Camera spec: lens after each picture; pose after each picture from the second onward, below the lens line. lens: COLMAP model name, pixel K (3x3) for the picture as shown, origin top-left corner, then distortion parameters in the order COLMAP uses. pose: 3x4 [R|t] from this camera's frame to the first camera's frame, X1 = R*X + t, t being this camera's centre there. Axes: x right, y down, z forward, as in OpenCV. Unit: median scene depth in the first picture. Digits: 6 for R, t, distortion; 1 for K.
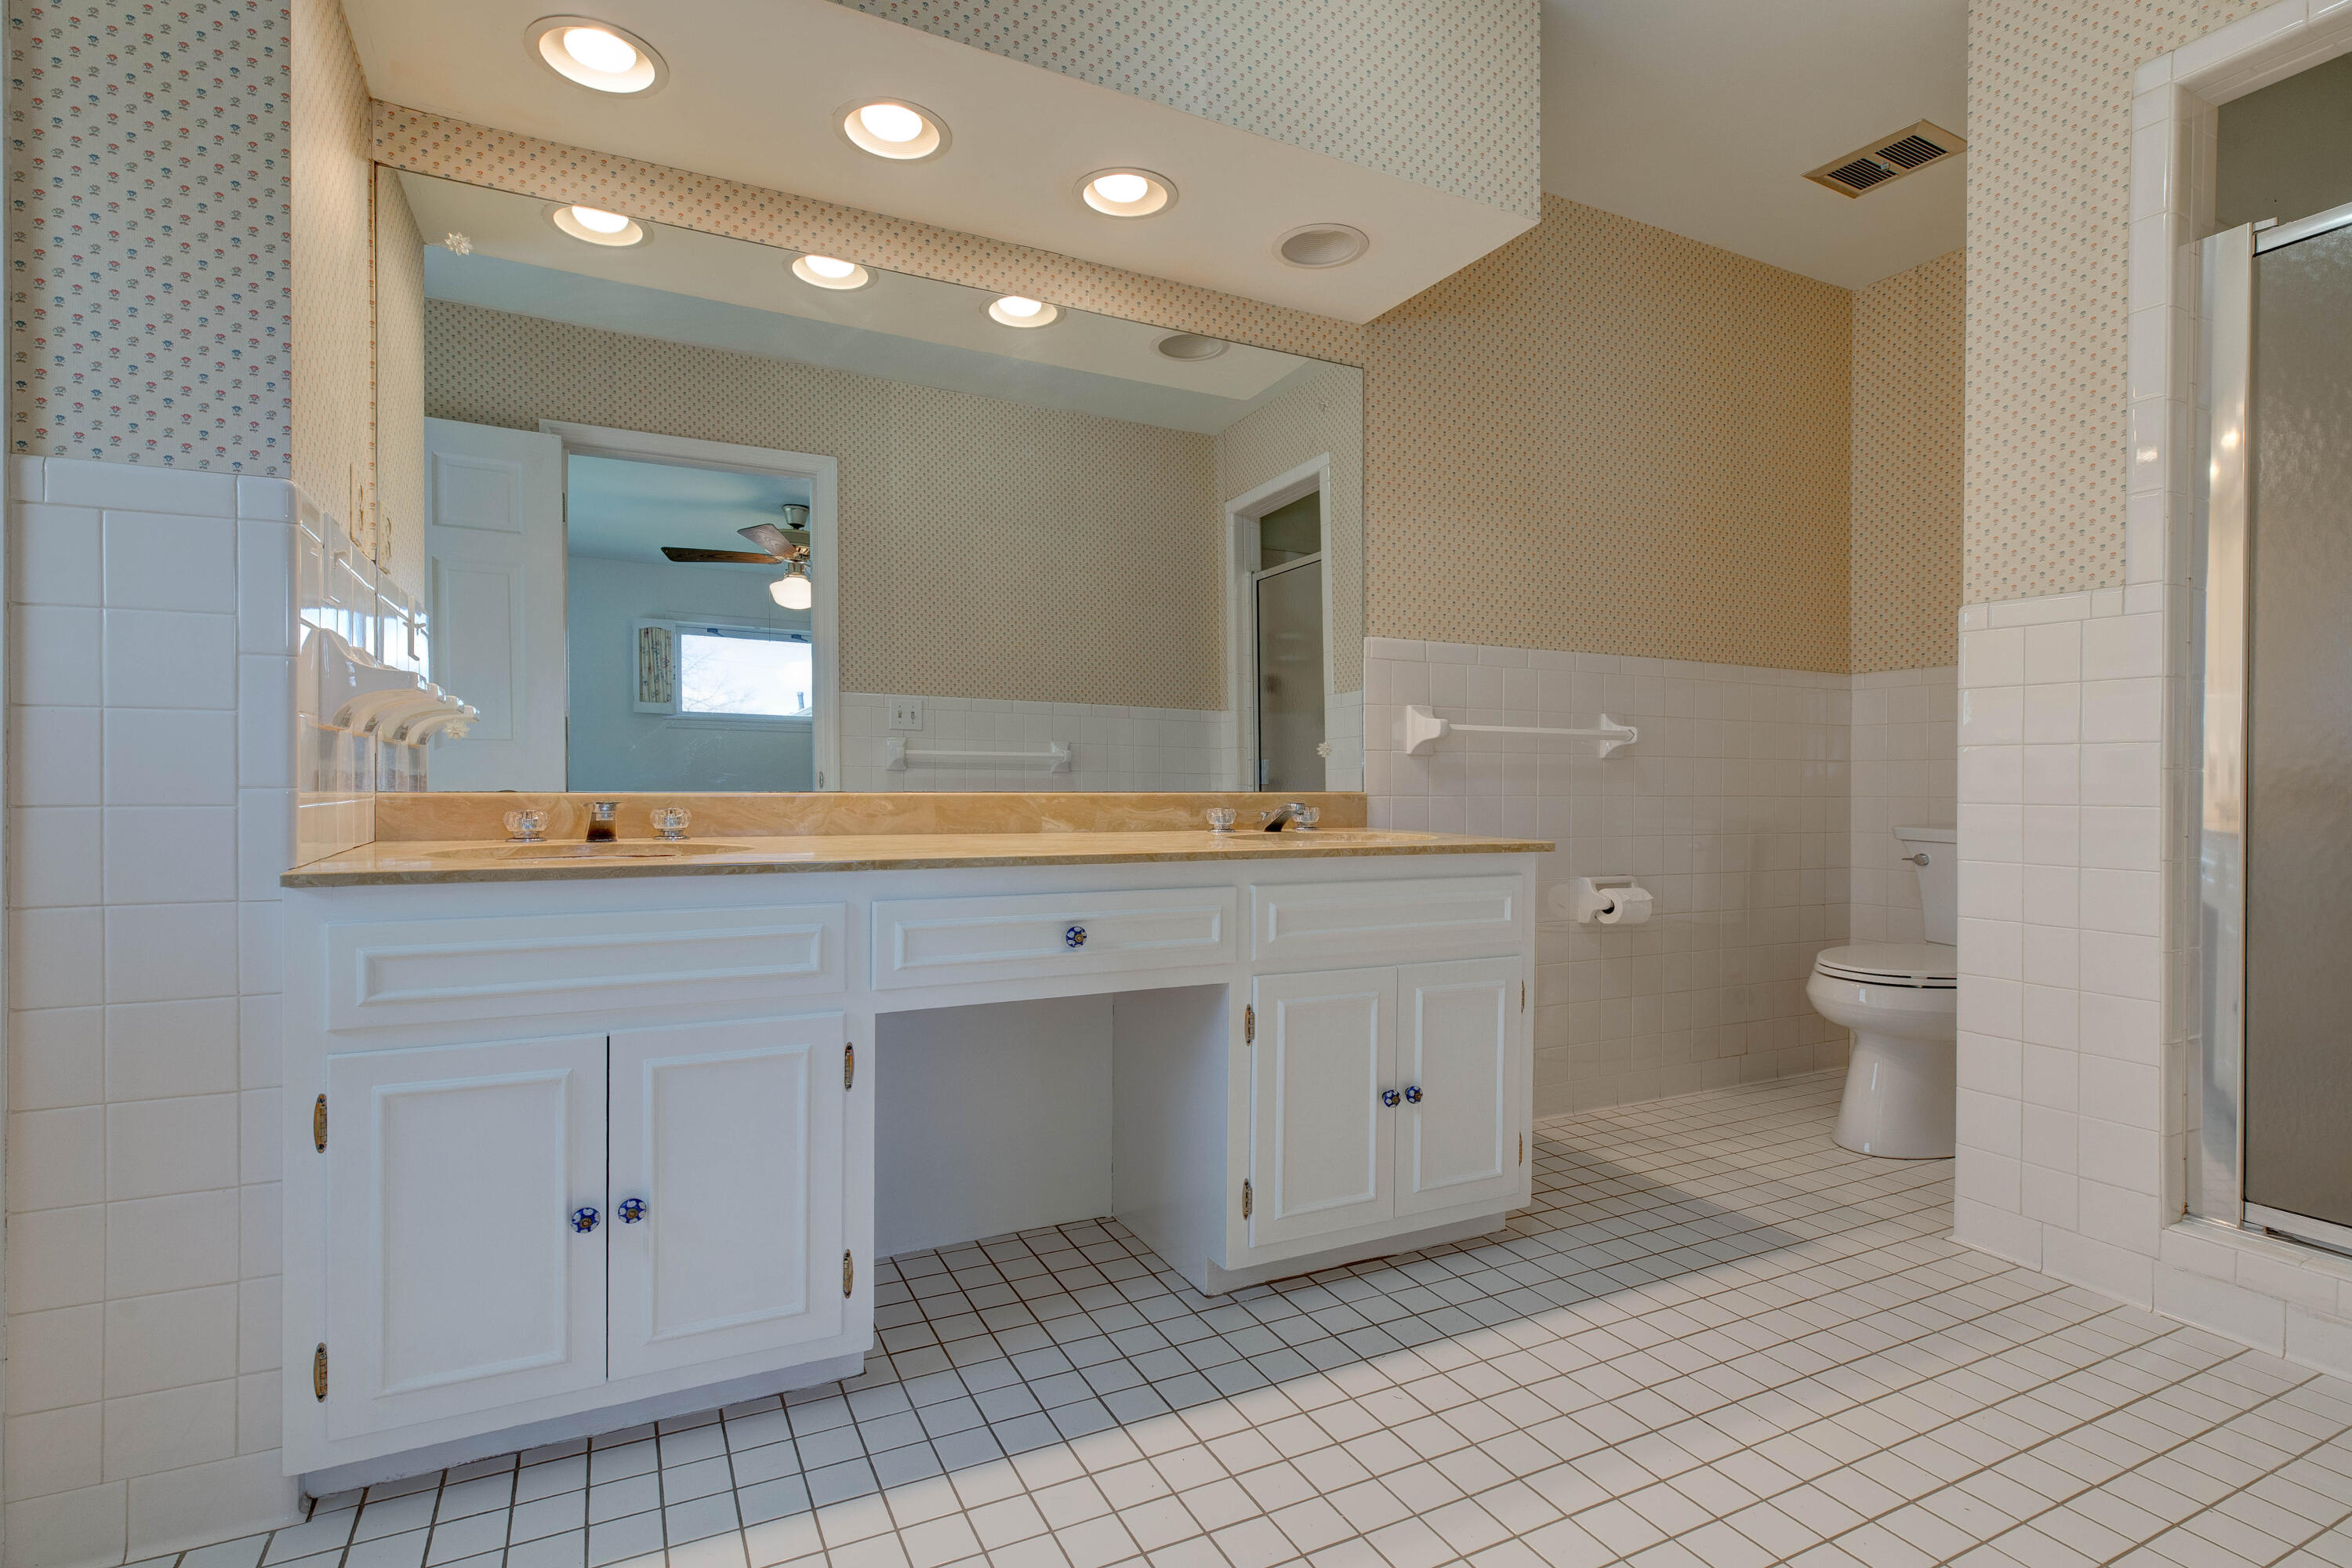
lens RADIAL K [[962.1, 0, 1291.2], [0, 962.1, 784.1], [0, 0, 1]] dist [0.006973, -0.000927]
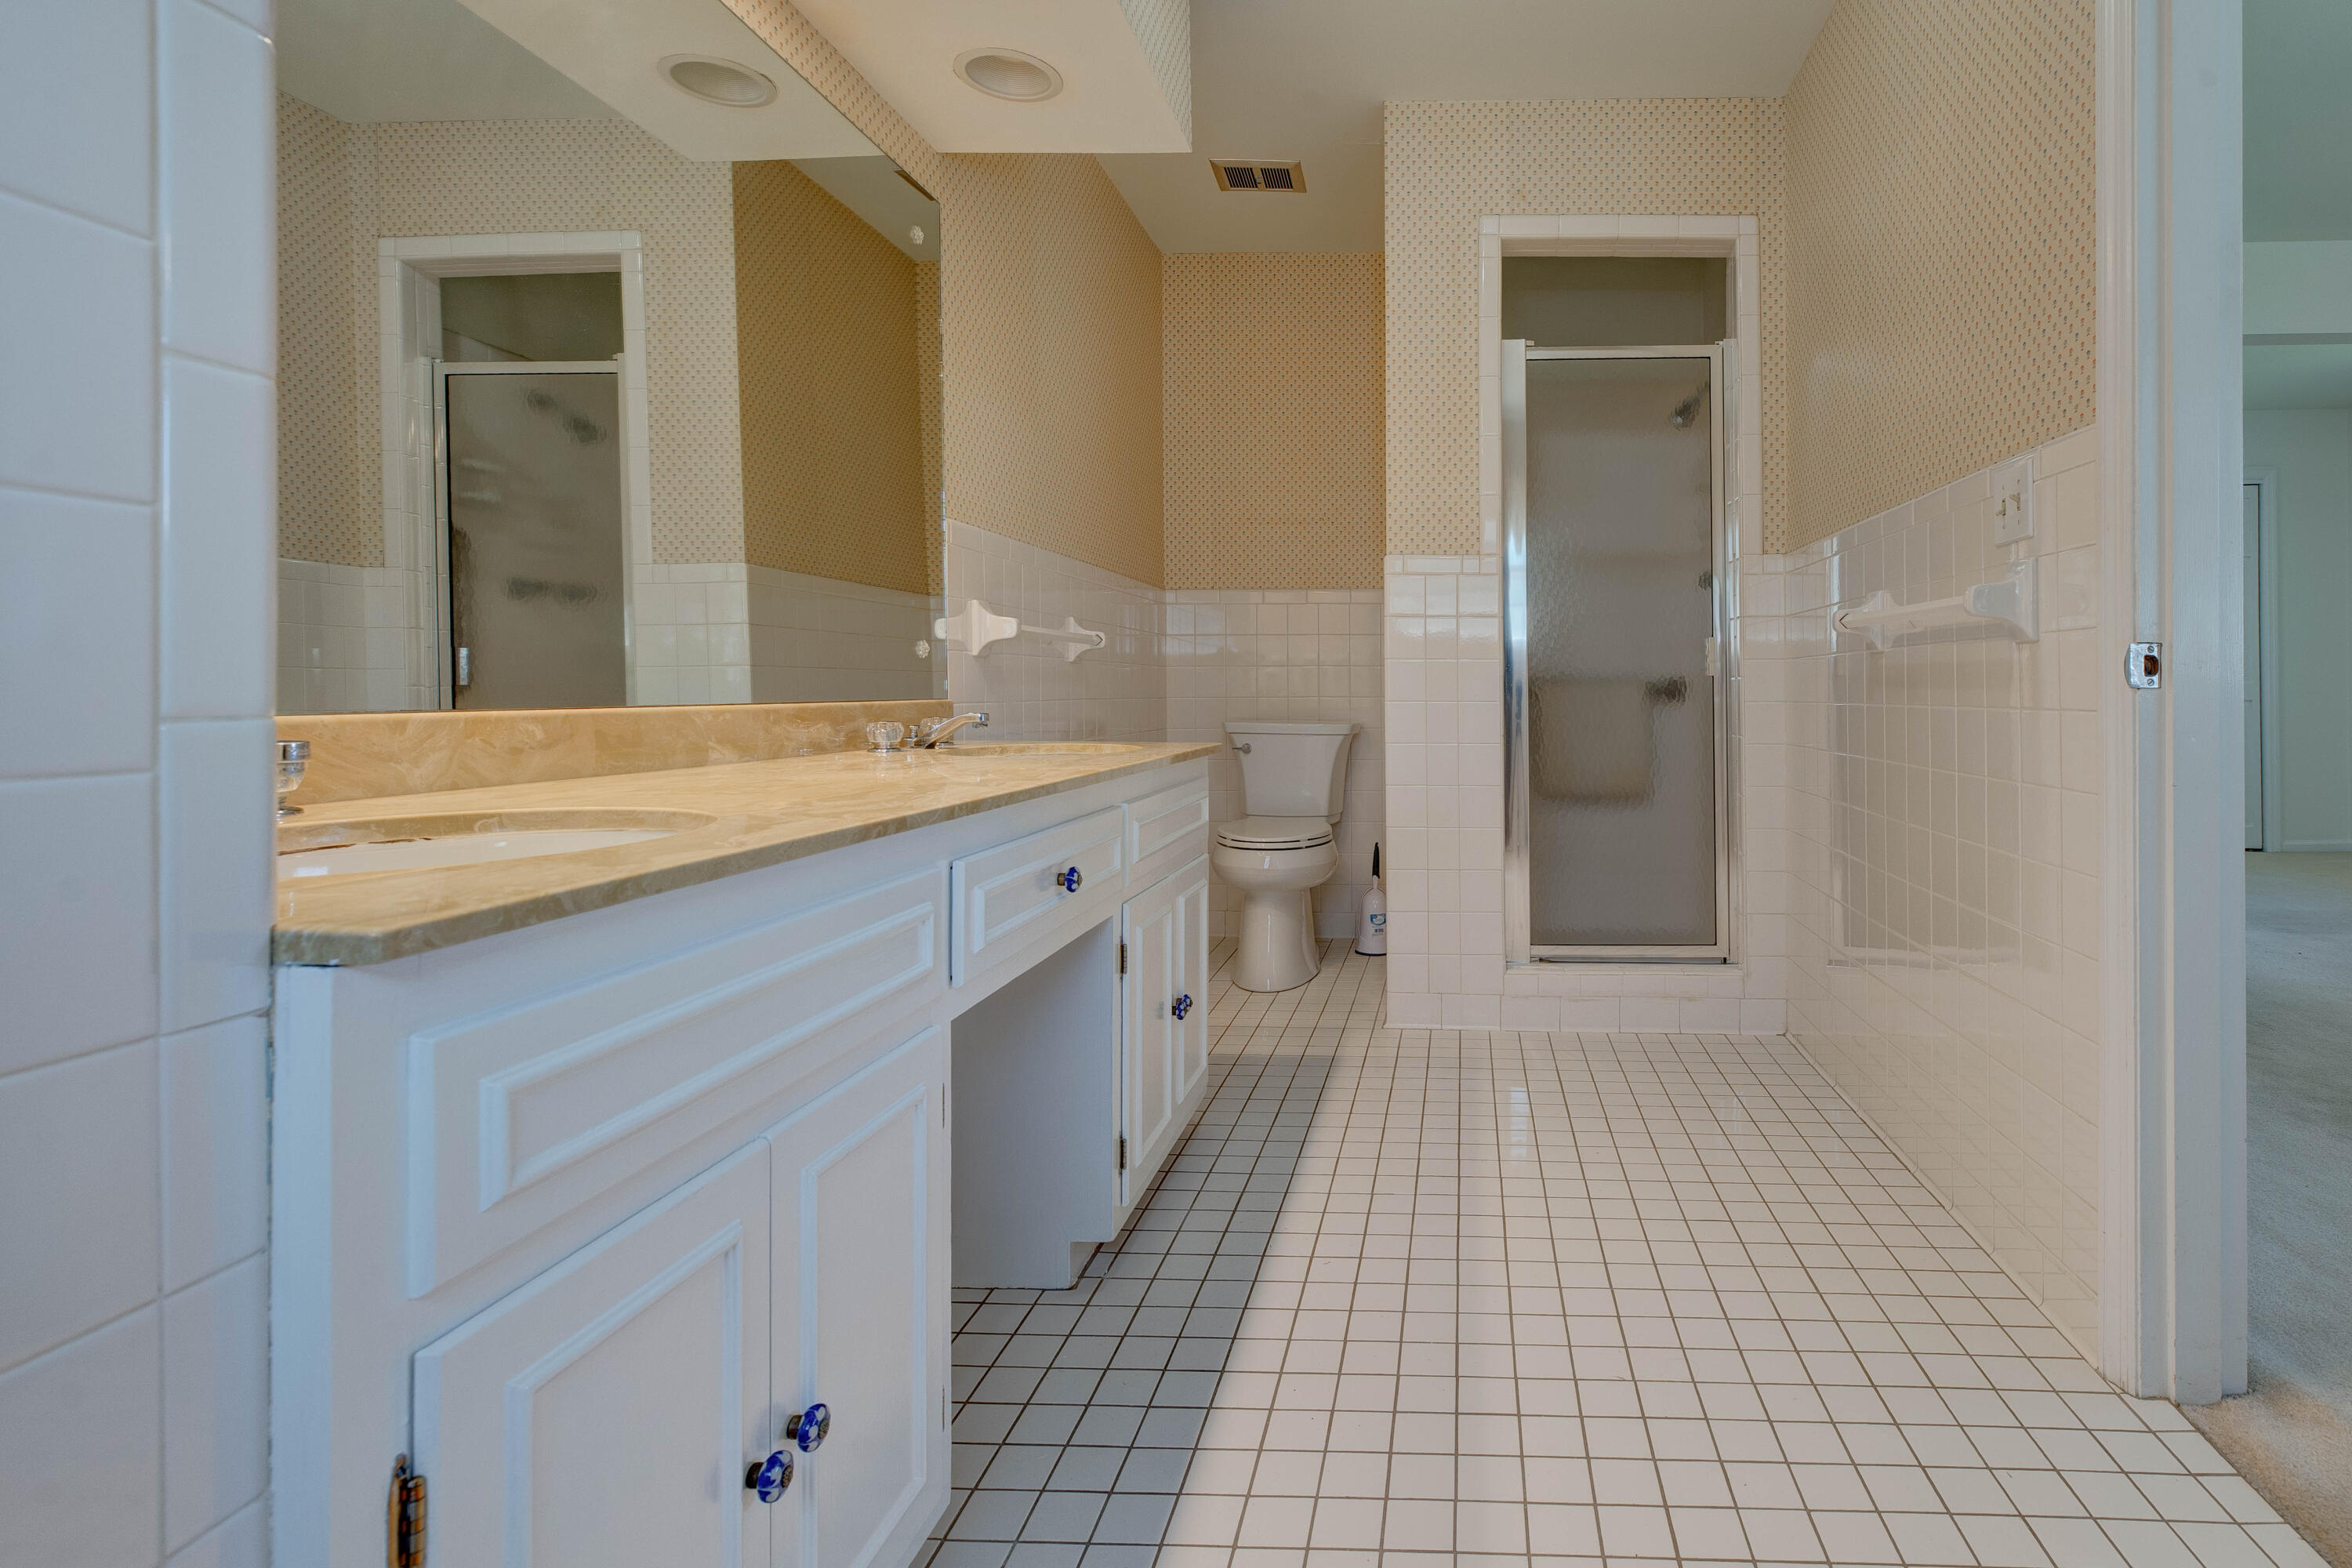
lens RADIAL K [[1165.2, 0, 1177.2], [0, 1165.2, 673.5], [0, 0, 1]] dist [0.012000, -0.000067]
pose [[0.588568, 0.004507, 0.808435, -0.763151], [0.002321, 0.999971, -0.007265, -0.007348], [-0.808445, 0.006152, 0.588540, 0.268223]]
